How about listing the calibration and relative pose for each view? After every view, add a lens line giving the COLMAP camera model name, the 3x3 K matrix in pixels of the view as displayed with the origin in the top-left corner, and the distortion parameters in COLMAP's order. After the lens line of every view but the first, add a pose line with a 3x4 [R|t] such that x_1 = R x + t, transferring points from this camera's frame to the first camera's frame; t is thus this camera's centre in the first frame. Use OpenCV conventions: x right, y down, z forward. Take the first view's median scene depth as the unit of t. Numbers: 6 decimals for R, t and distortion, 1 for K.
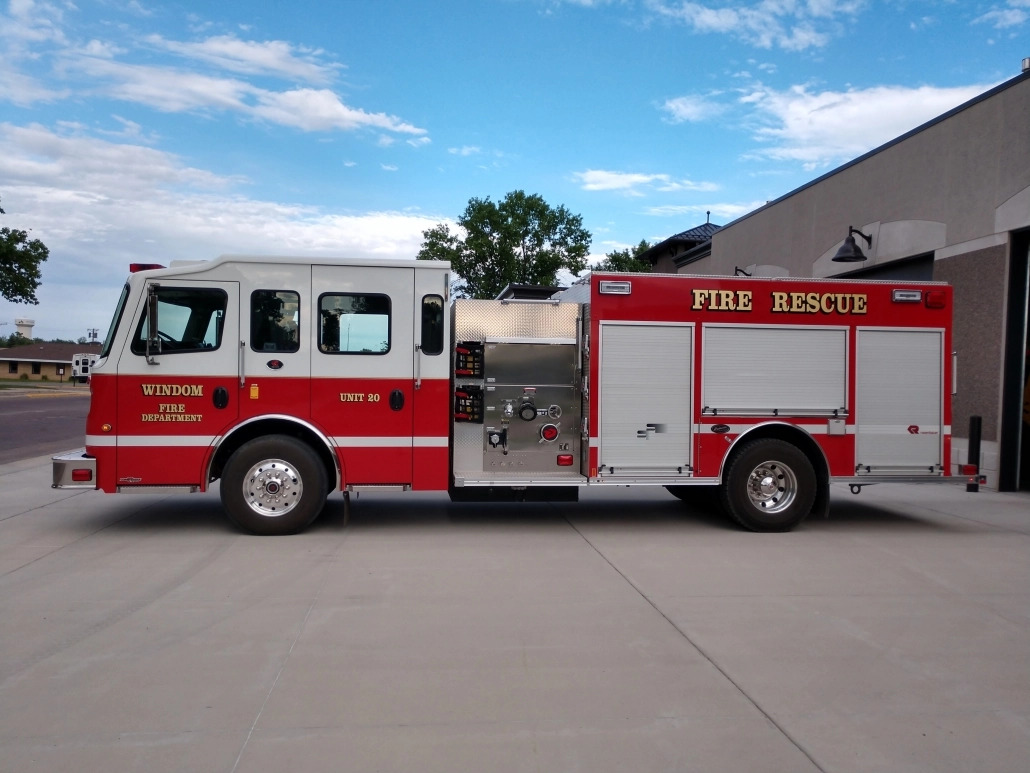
lens RADIAL K [[813.4, 0, 515.0], [0, 813.4, 386.5], [0, 0, 1]] dist [0.038029, -0.003543]
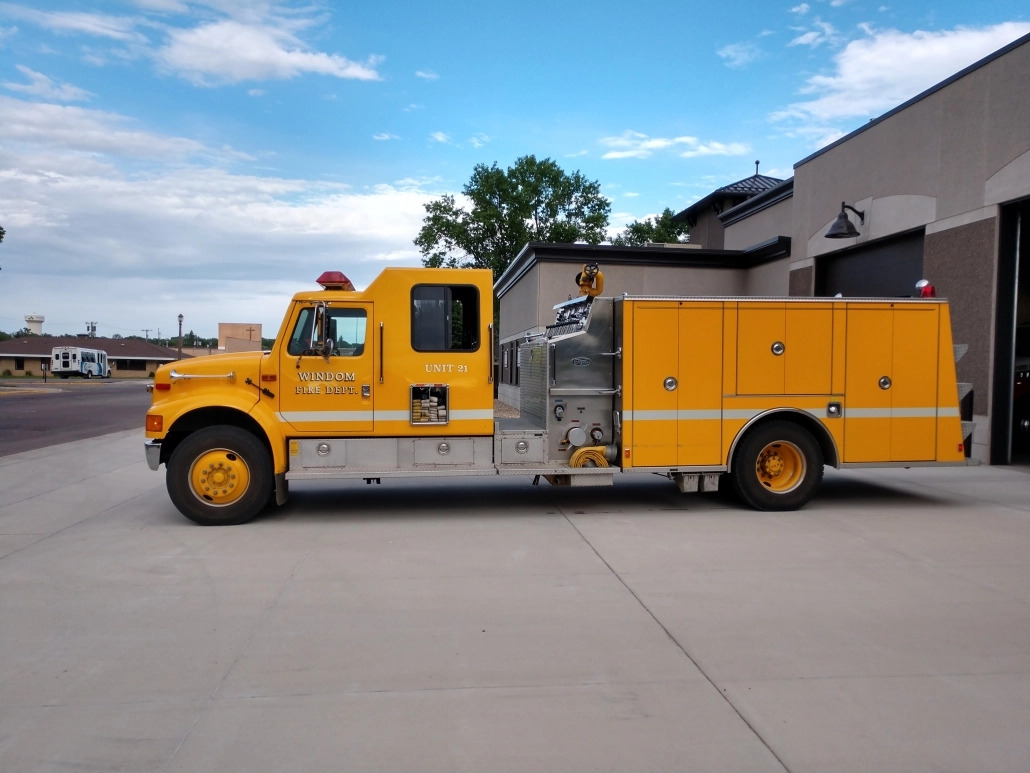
lens RADIAL K [[813.4, 0, 515.0], [0, 813.4, 386.5], [0, 0, 1]] dist [0.038029, -0.003543]
pose [[0.999670, -0.022053, -0.013162, -0.005246], [0.022290, 0.999586, 0.018192, -0.000846], [0.012755, -0.018480, 0.999748, 0.088412]]
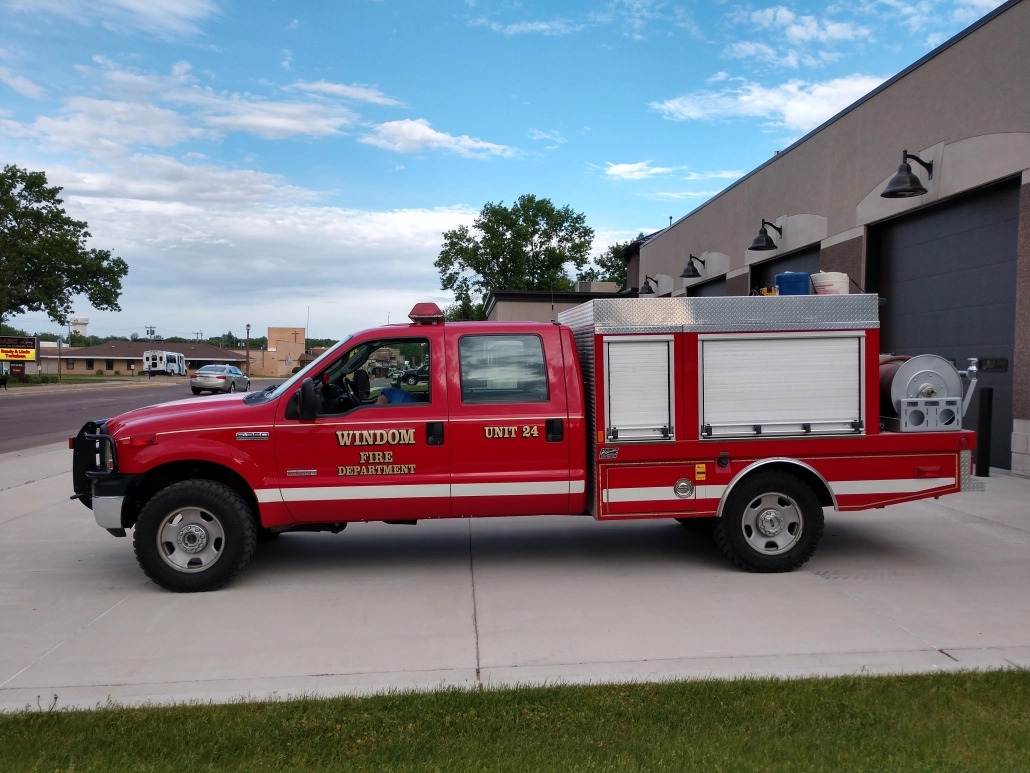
lens RADIAL K [[815.7, 0, 532.5], [0, 815.7, 387.0], [0, 0, 1]] dist [0.008993, -0.012963]
pose [[0.999073, -0.028513, -0.032248, 0.041528], [0.029209, 0.999346, 0.021319, 0.001786], [0.031619, -0.022241, 0.999253, -0.131584]]
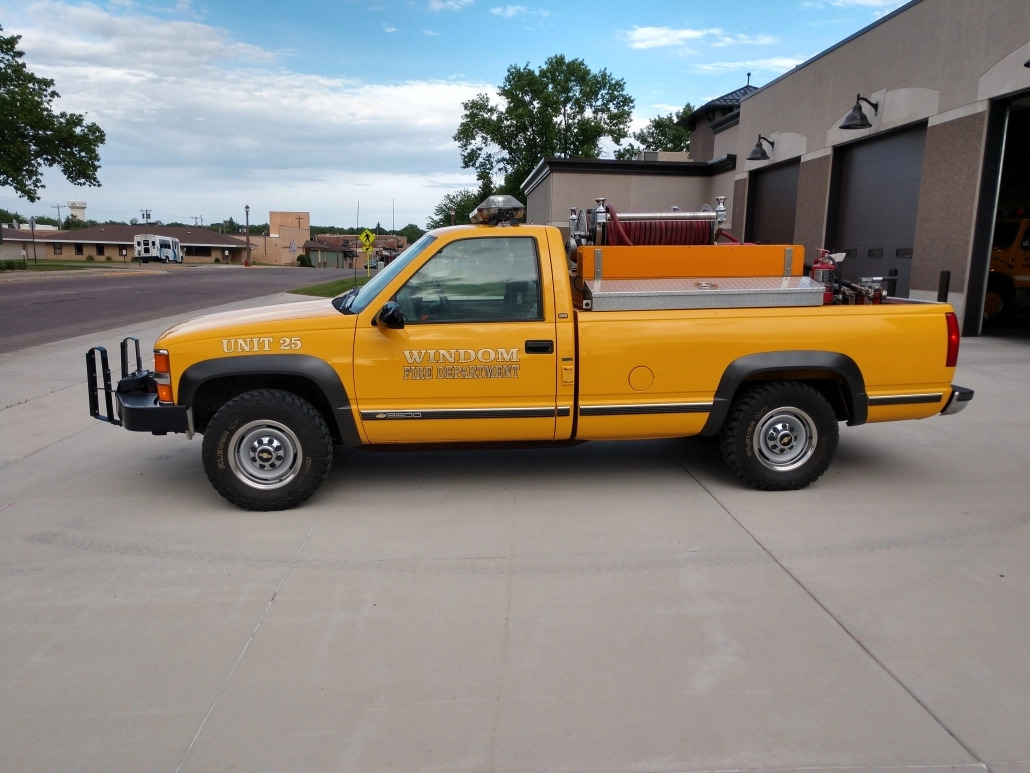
lens RADIAL K [[813.4, 0, 515.0], [0, 813.4, 386.5], [0, 0, 1]] dist [0.038029, -0.003543]
pose [[0.998110, -0.011589, -0.060354, 0.006284], [0.020701, 0.988070, 0.152609, 0.001592], [0.057866, -0.153569, 0.986442, -0.032833]]
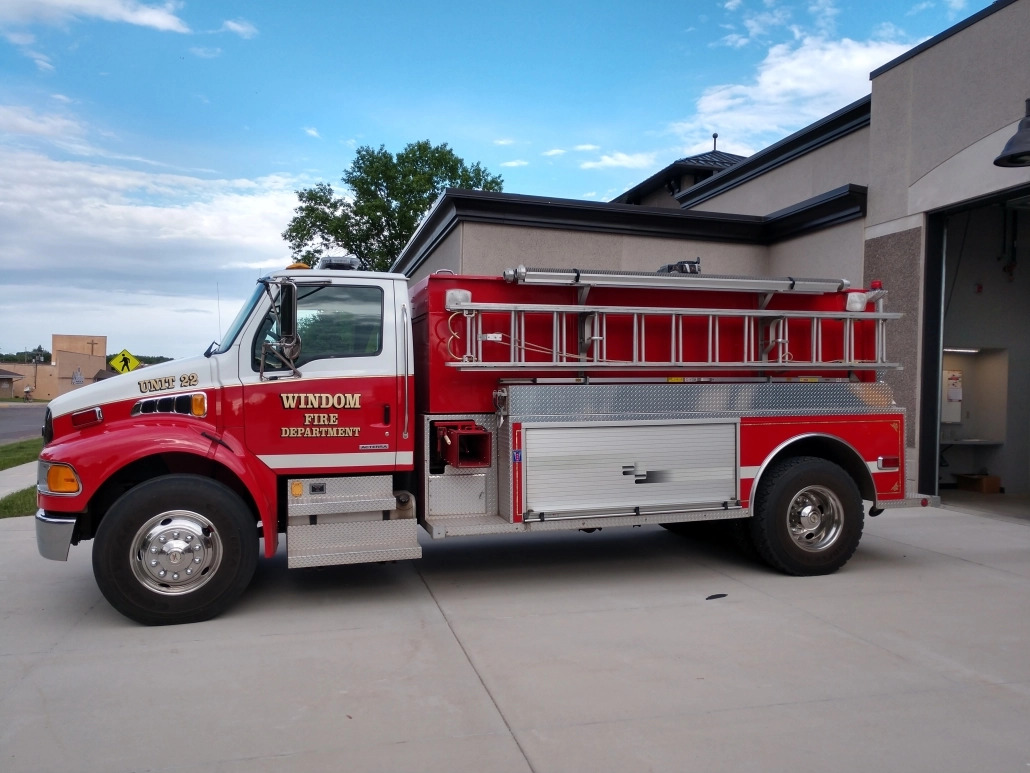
lens RADIAL K [[813.4, 0, 515.0], [0, 813.4, 386.5], [0, 0, 1]] dist [0.038029, -0.003543]
pose [[0.991363, -0.017288, 0.130006, -0.013343], [0.017839, 0.999836, -0.003071, -0.002665], [-0.129931, 0.005363, 0.991509, 0.217676]]
